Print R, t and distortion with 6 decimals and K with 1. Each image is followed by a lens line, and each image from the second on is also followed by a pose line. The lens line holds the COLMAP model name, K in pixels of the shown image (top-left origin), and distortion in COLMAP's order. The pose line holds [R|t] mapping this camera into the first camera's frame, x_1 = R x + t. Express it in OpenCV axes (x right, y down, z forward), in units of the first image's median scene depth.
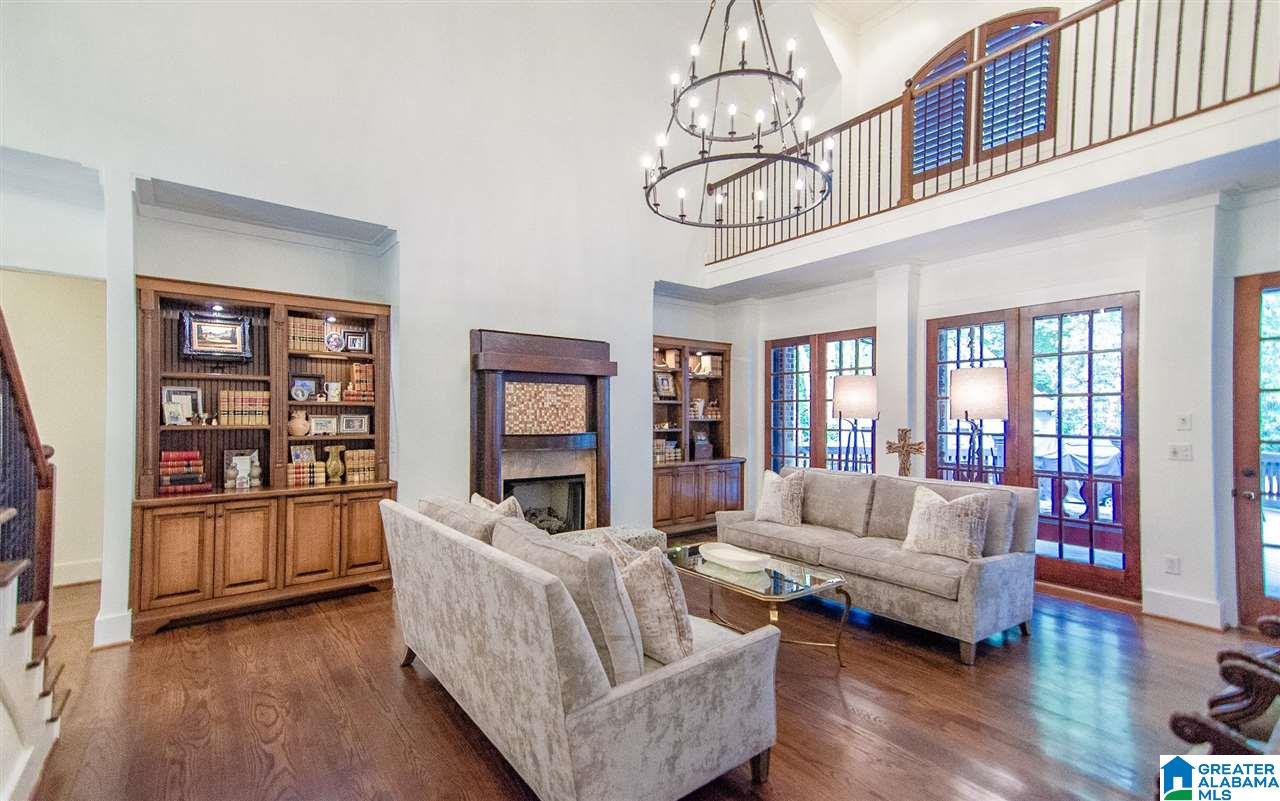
lens RADIAL K [[578.7, 0, 640.0], [0, 578.7, 400.5], [0, 0, 1]] dist [0.040182, 0.018554]
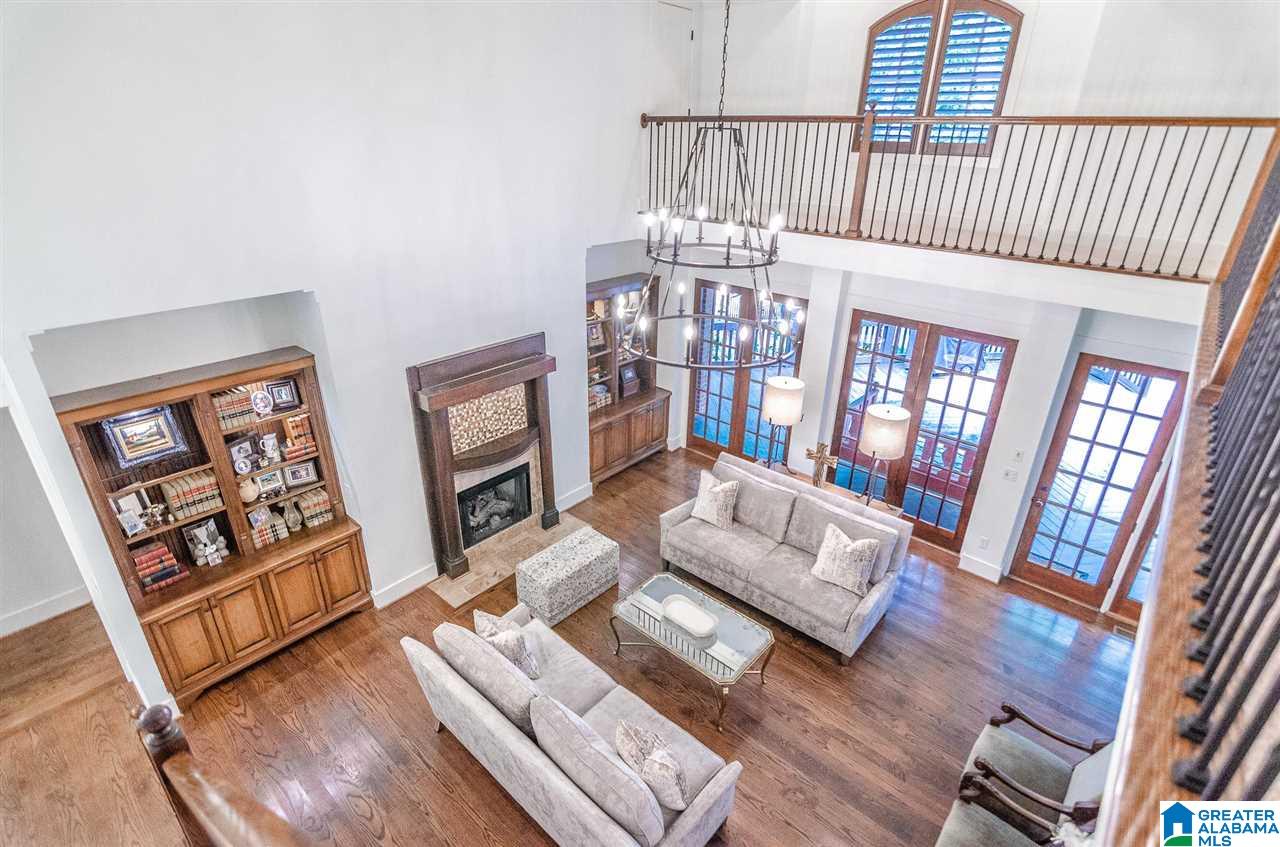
lens RADIAL K [[634.6, 0, 643.0], [0, 634.6, 416.9], [0, 0, 1]] dist [-0.001023, 0.000014]
pose [[0.981442, -0.069713, 0.178637, -0.120884], [-0.012381, 0.906595, 0.421821, -0.559533], [-0.191358, -0.416204, 0.888907, -0.017938]]
